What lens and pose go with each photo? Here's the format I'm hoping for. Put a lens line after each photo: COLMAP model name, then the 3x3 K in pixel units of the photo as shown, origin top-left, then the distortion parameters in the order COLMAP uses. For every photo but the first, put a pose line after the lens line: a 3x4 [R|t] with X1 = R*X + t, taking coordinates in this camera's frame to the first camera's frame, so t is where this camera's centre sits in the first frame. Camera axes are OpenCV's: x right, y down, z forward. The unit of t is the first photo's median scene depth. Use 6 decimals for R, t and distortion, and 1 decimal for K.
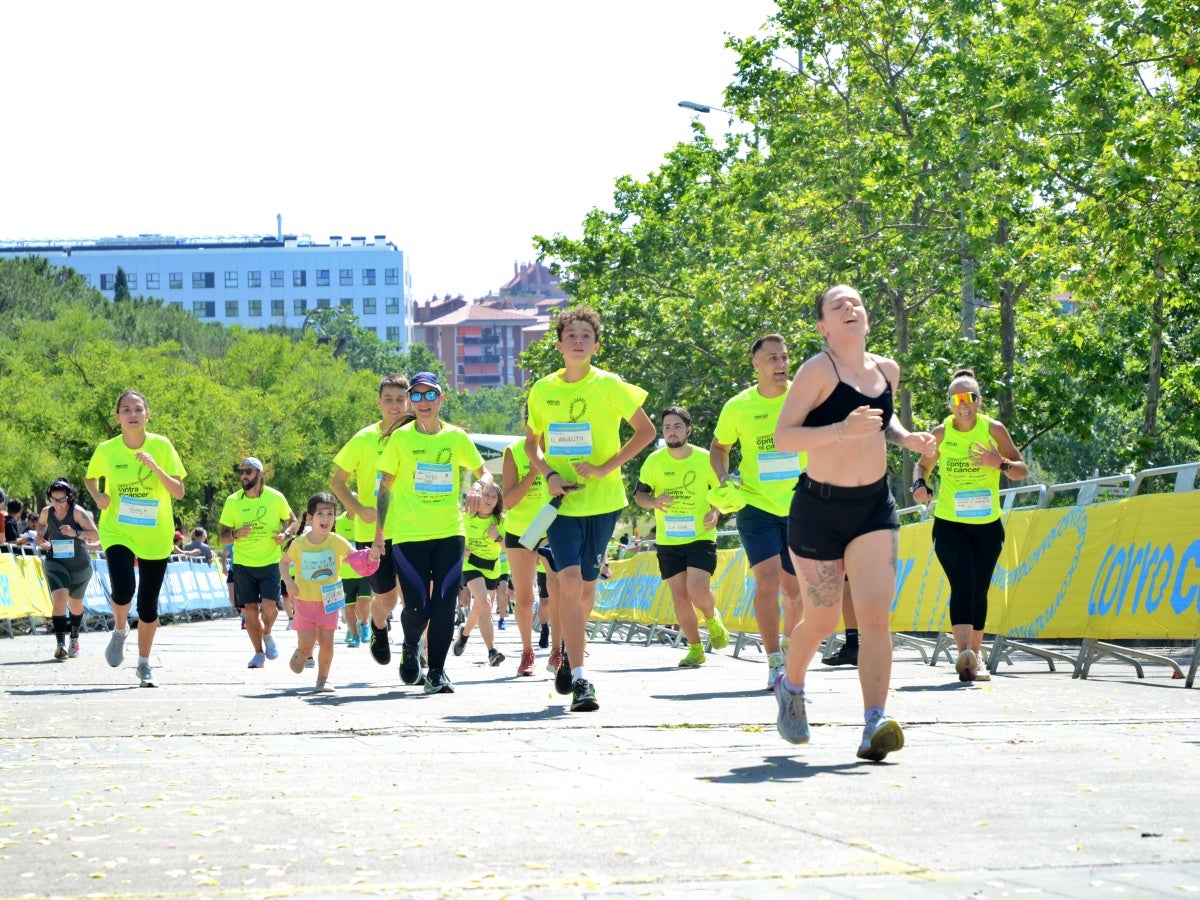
lens RADIAL K [[3781.3, 0, 520.9], [0, 3781.3, 449.4], [0, 0, 1]] dist [0.065938, -0.421713]
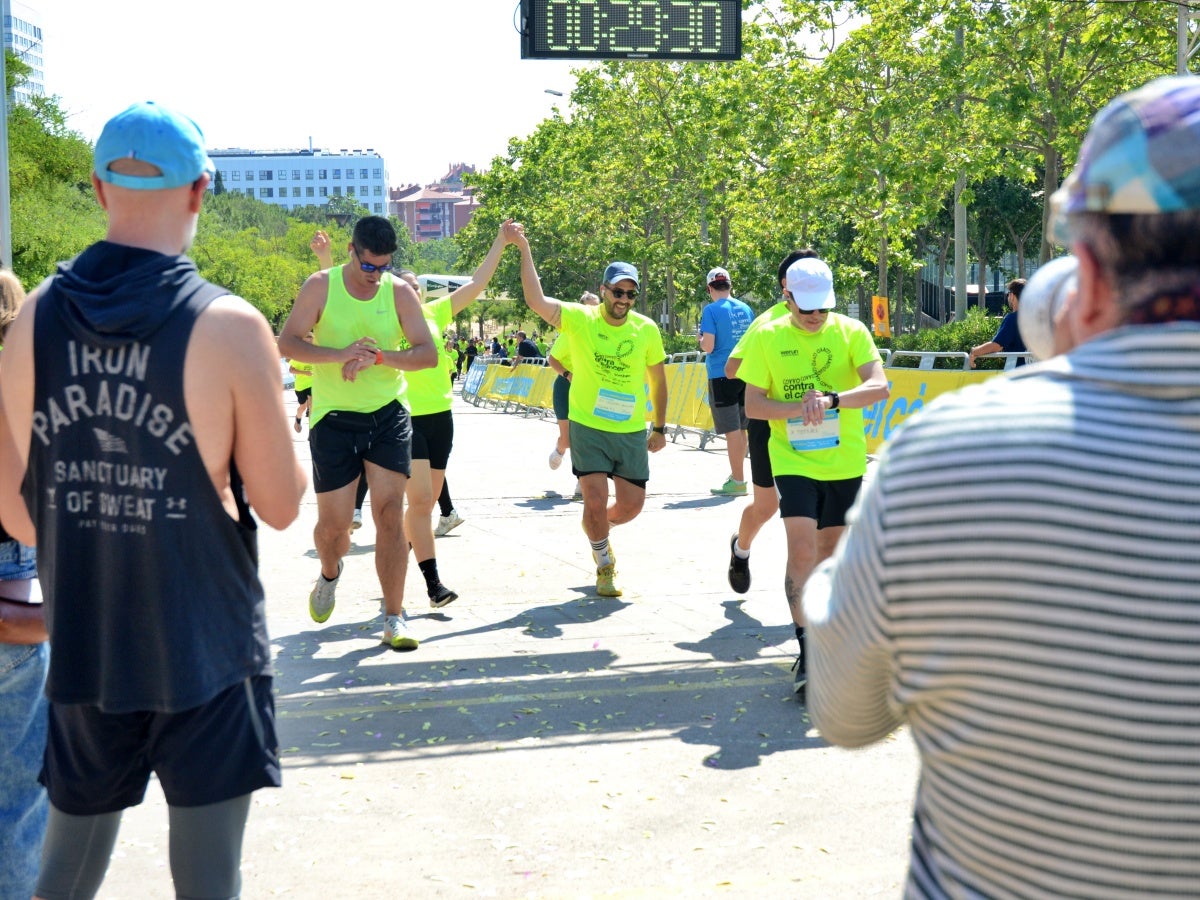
lens RADIAL K [[2336.3, 0, 600.0], [0, 2336.3, 450.0], [0, 0, 1]] dist [-0.028466, 0.016331]
pose [[0.997963, -0.003989, 0.063664, -0.002340], [-0.001722, 0.995994, 0.089405, -0.025414], [-0.063766, -0.089332, 0.993959, -0.099529]]
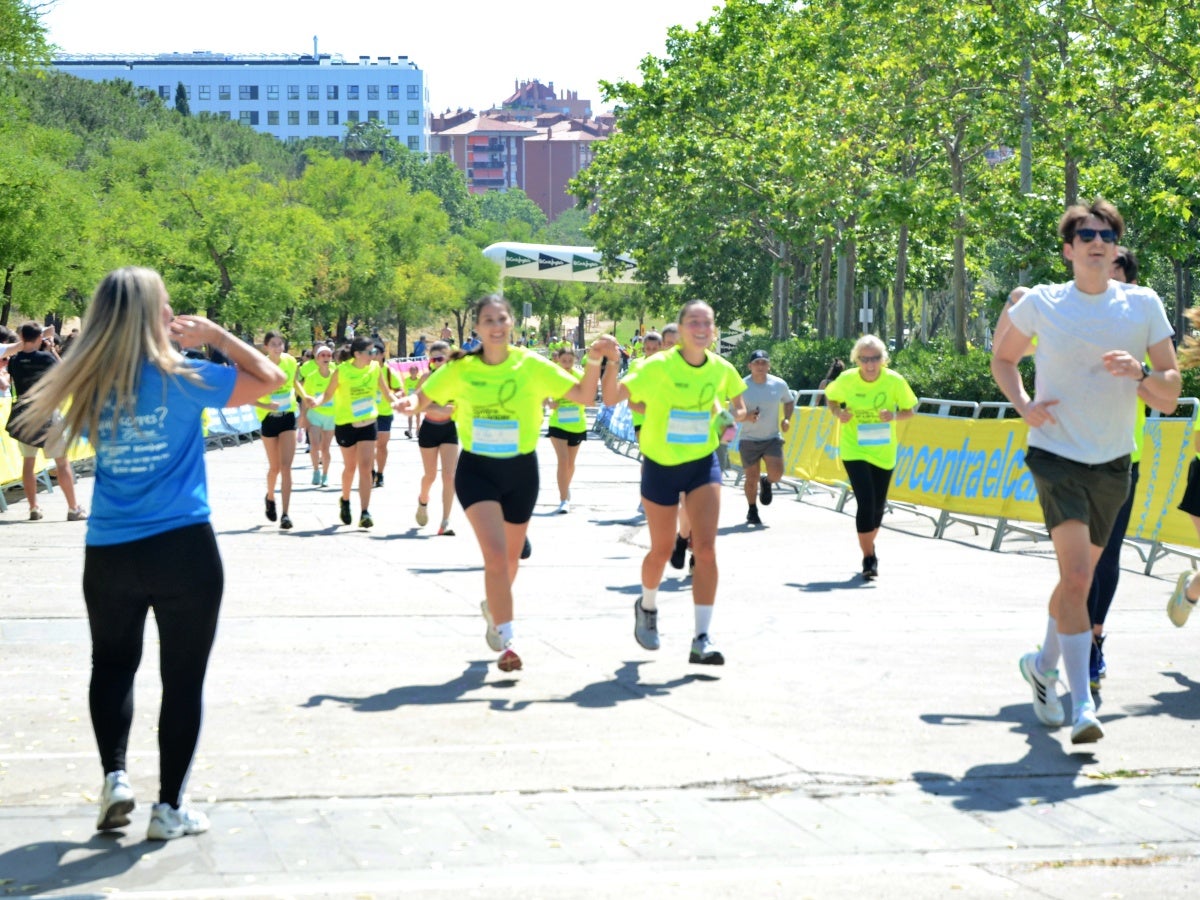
lens RADIAL K [[3012.7, 0, 561.4], [0, 3012.7, 376.8], [0, 0, 1]] dist [0.024206, -0.133583]
pose [[0.998962, 0.013370, 0.043537, -0.044497], [-0.015896, 0.998178, 0.058199, -0.021352], [-0.042679, -0.058831, 0.997355, 0.124921]]
